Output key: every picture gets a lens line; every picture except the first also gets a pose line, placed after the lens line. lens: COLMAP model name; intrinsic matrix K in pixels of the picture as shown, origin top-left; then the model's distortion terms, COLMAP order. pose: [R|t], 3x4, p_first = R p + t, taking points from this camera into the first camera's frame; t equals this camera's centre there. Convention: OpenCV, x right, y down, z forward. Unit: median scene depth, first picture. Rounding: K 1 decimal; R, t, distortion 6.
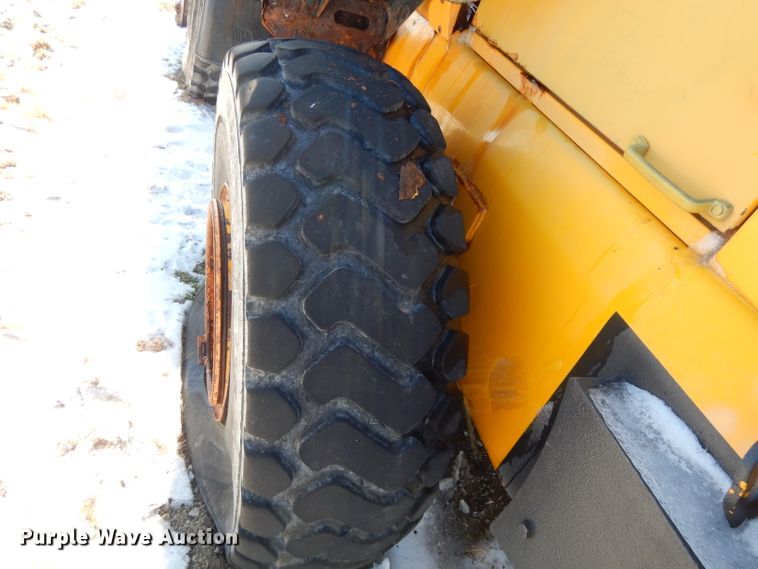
lens RADIAL K [[538.7, 0, 379.2], [0, 538.7, 286.1], [0, 0, 1]] dist [0.005331, -0.005092]
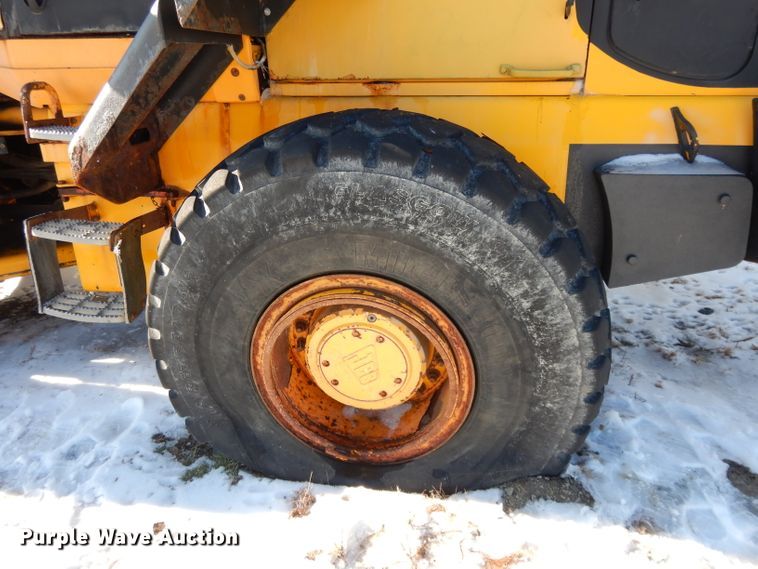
lens RADIAL K [[538.7, 0, 376.7], [0, 538.7, 287.2], [0, 0, 1]] dist [0.005331, -0.005092]
pose [[0.406356, -0.629662, 0.662118, -0.808475], [0.672620, 0.696602, 0.249655, -0.309691], [-0.618431, 0.343905, 0.706592, 0.180086]]
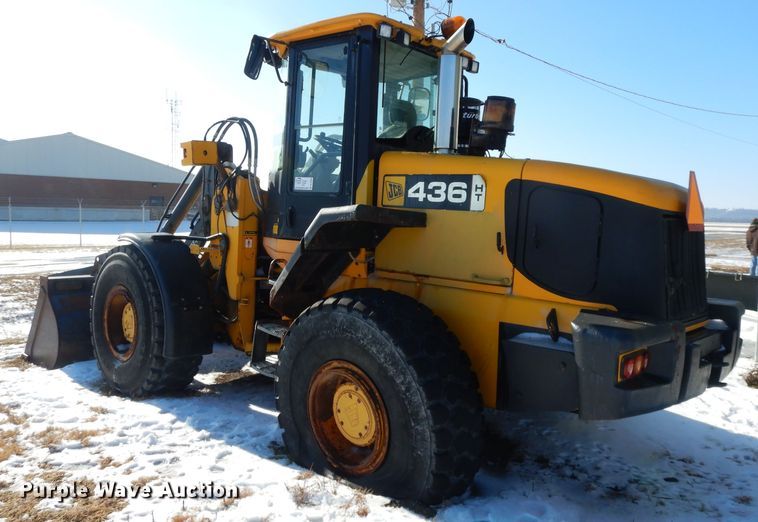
lens RADIAL K [[624.3, 0, 385.0], [0, 624.3, 260.2], [0, 0, 1]] dist [-0.006926, -0.005751]
pose [[0.819183, -0.318378, 0.477049, -1.034991], [0.503775, 0.797002, -0.333165, 0.385389], [-0.274137, 0.513248, 0.813281, -1.166162]]
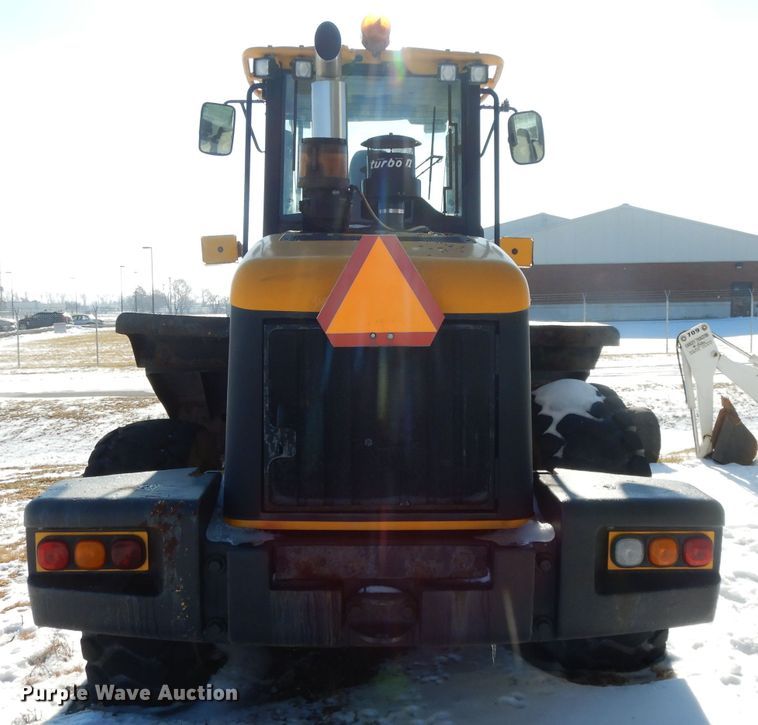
lens RADIAL K [[904.1, 0, 401.0], [0, 904.1, 380.5], [0, 0, 1]] dist [0.009285, 0.000000]
pose [[0.921417, -0.294811, -0.253136, 1.252190], [0.099369, 0.808555, -0.579969, 1.131478], [0.375656, 0.509239, 0.774311, -1.029125]]
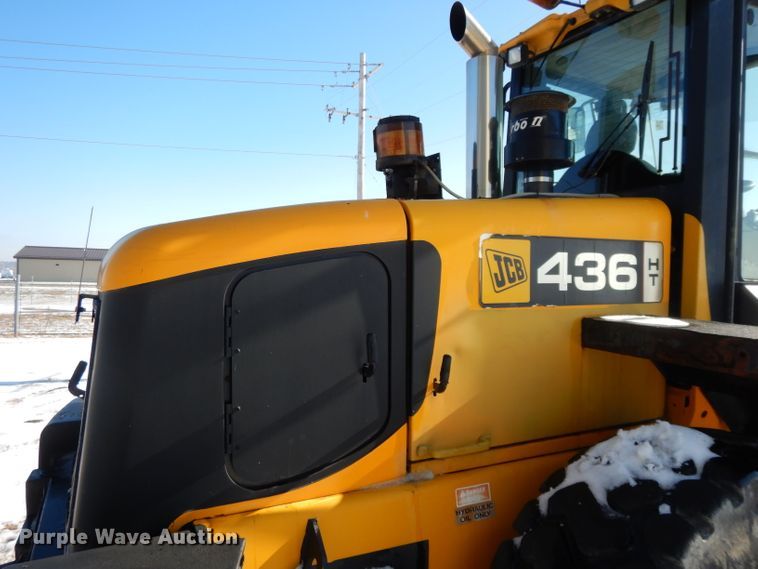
lens RADIAL K [[538.7, 0, 383.2], [0, 538.7, 282.3], [0, 0, 1]] dist [0.005331, -0.005092]
pose [[0.176954, -0.296188, -0.938595, 1.835374], [-0.571641, 0.745376, -0.342987, 0.104481], [0.801195, 0.597233, -0.037416, 0.615059]]
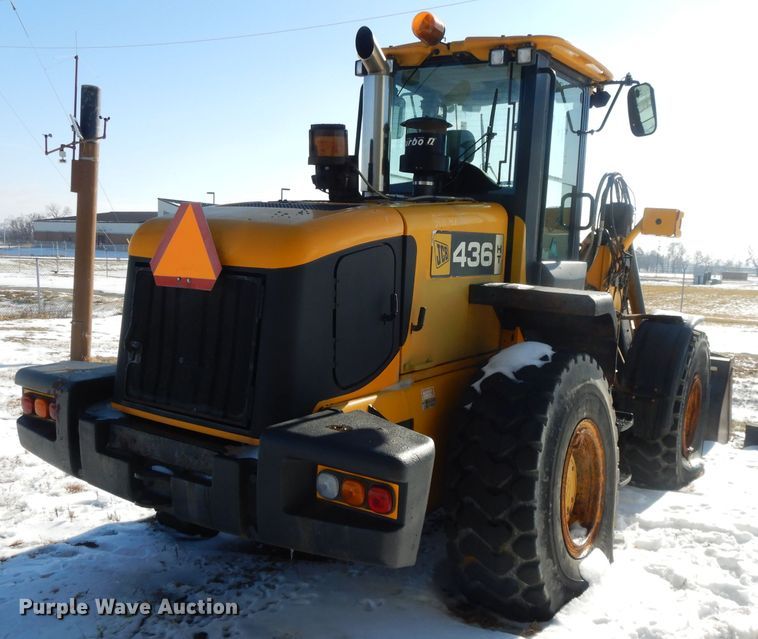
lens RADIAL K [[751.3, 0, 388.1], [0, 751.3, 351.3], [0, 0, 1]] dist [0.017803, 0.000000]
pose [[0.640743, -0.180949, -0.746127, 2.424241], [-0.329734, 0.812779, -0.480276, 0.947692], [0.693342, 0.553757, 0.461118, -0.215212]]
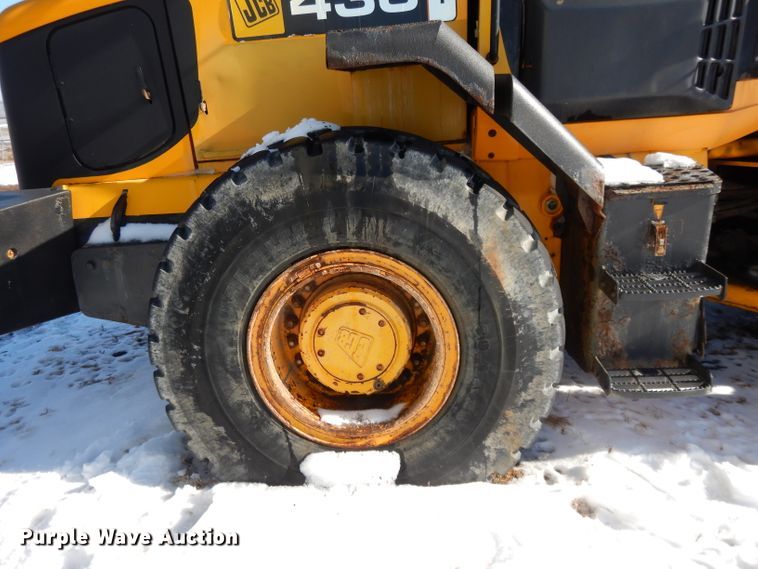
lens RADIAL K [[533.2, 0, 377.8], [0, 533.2, 285.4], [0, 0, 1]] dist [-0.005348, -0.004996]
pose [[-0.324431, 0.038433, -0.945128, 2.006027], [-0.604498, 0.760093, 0.238412, -0.363406], [0.727549, 0.648677, -0.223365, 1.625404]]
